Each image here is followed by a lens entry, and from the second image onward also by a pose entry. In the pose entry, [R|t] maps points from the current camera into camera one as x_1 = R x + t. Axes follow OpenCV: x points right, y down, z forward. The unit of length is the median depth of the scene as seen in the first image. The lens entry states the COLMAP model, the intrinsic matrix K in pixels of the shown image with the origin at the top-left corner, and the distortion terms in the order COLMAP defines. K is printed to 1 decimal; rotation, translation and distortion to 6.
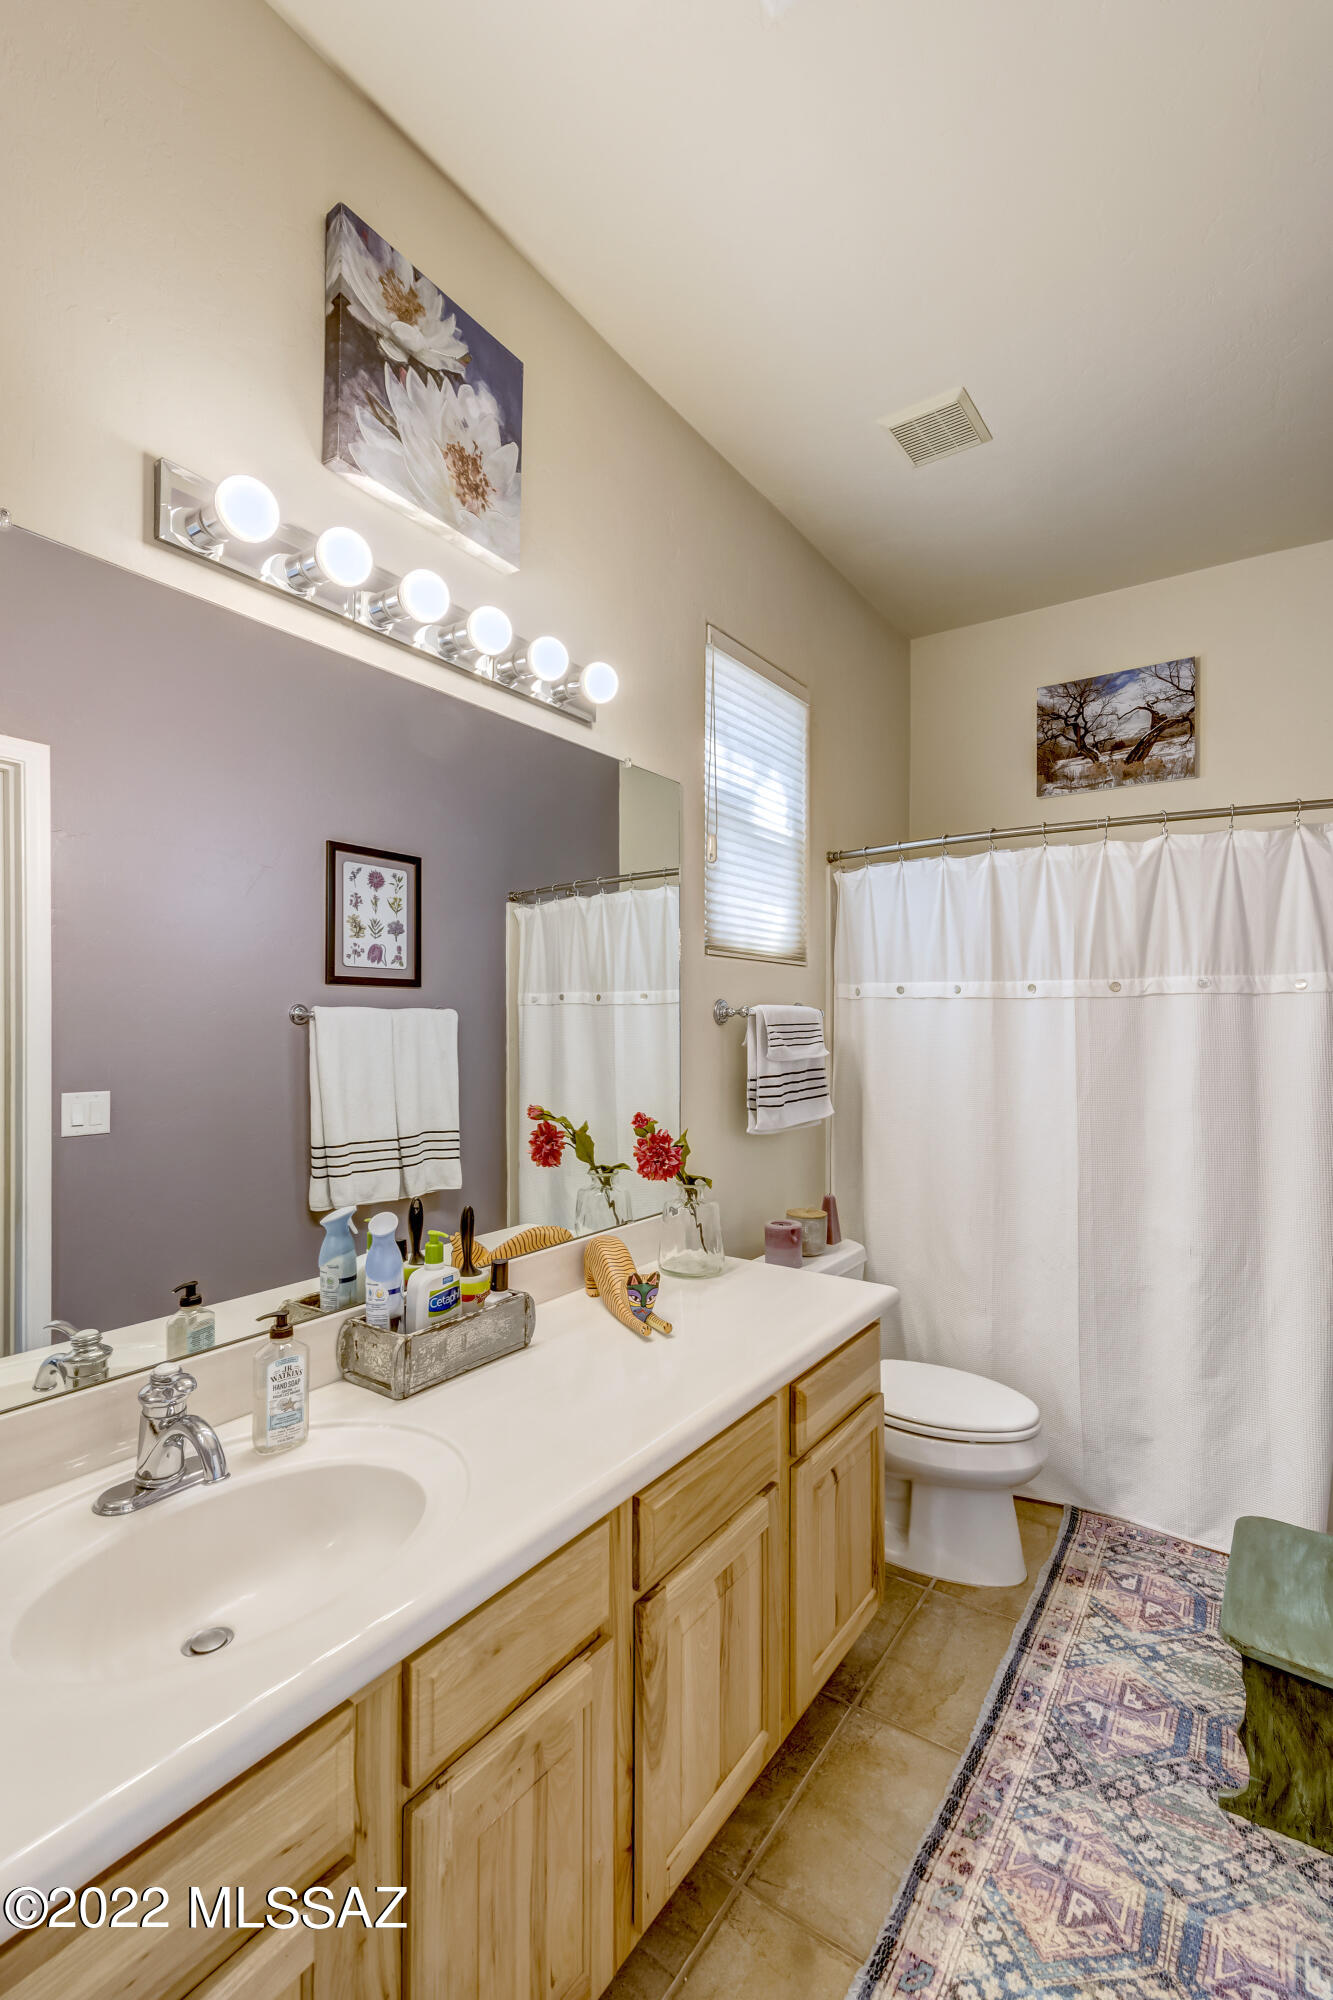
lens RADIAL K [[894.8, 0, 664.5], [0, 894.8, 1002.0], [0, 0, 1]] dist [0.006361, -0.002084]
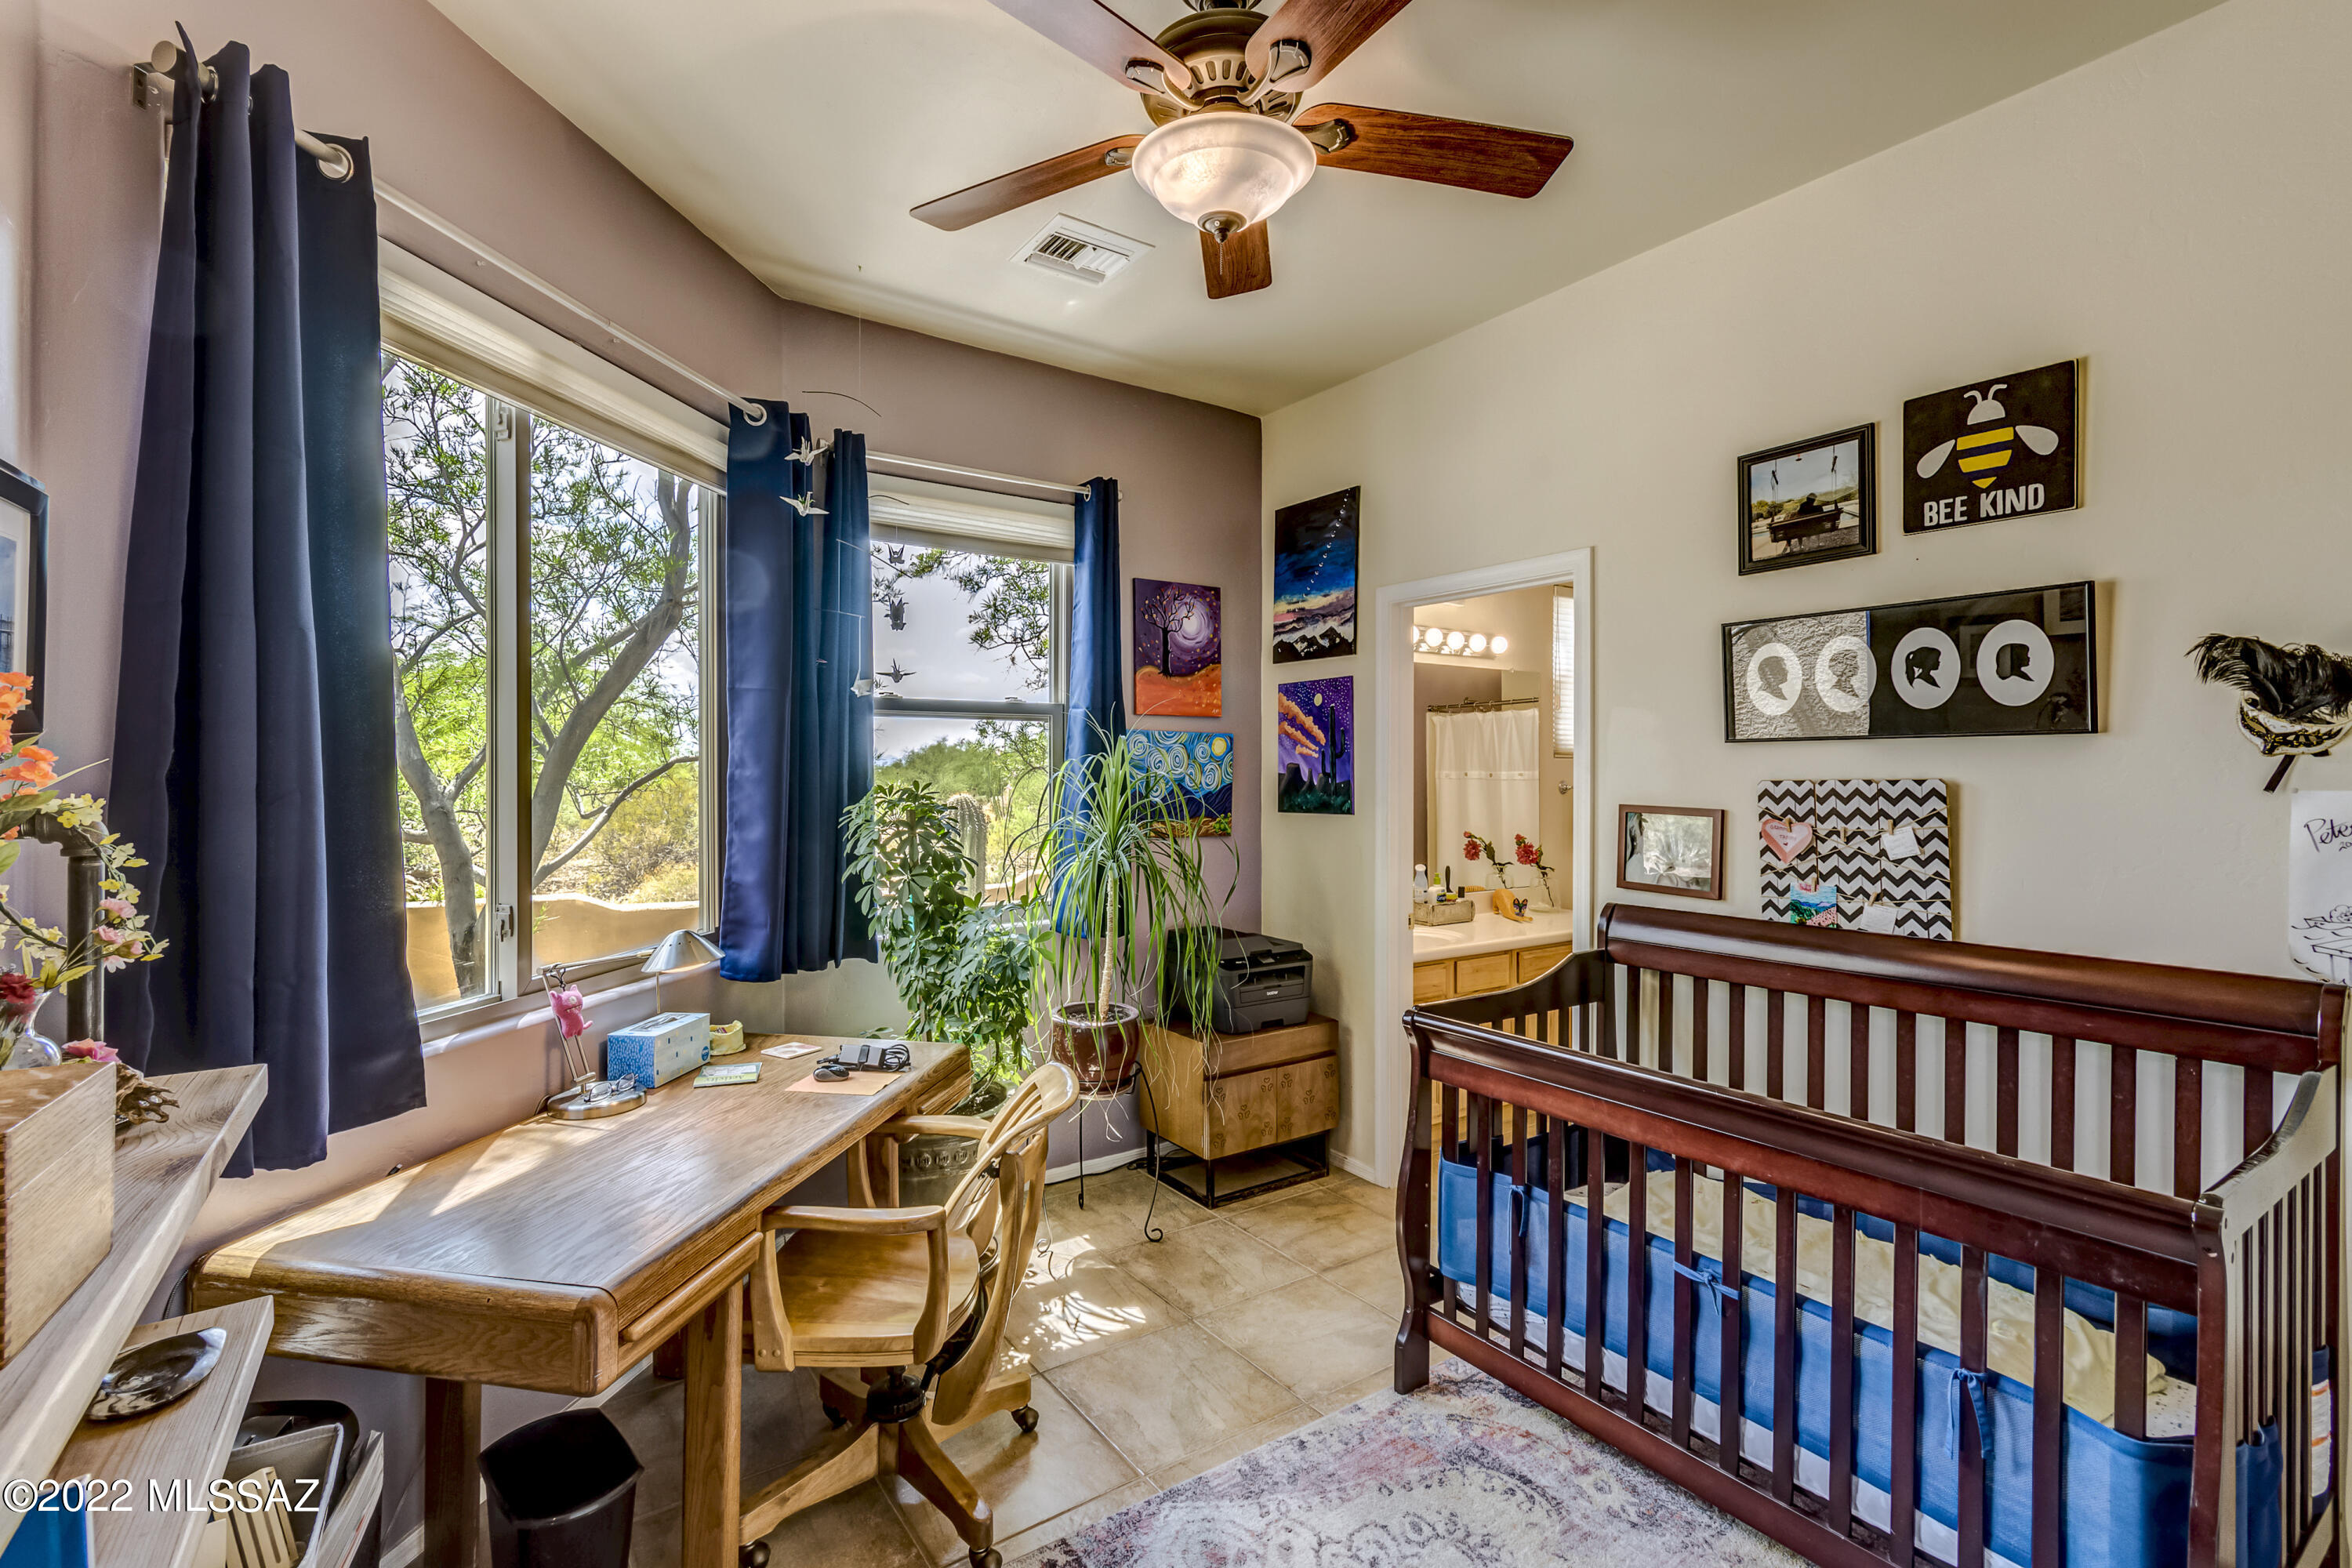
lens RADIAL K [[1052.3, 0, 1169.0], [0, 1052.3, 778.1], [0, 0, 1]] dist [0.006361, -0.002084]
pose [[0.940616, -0.006573, -0.339408, 0.039703], [0.013804, 0.999726, 0.018895, -0.066360], [0.339191, -0.022459, 0.940449, -1.536951]]
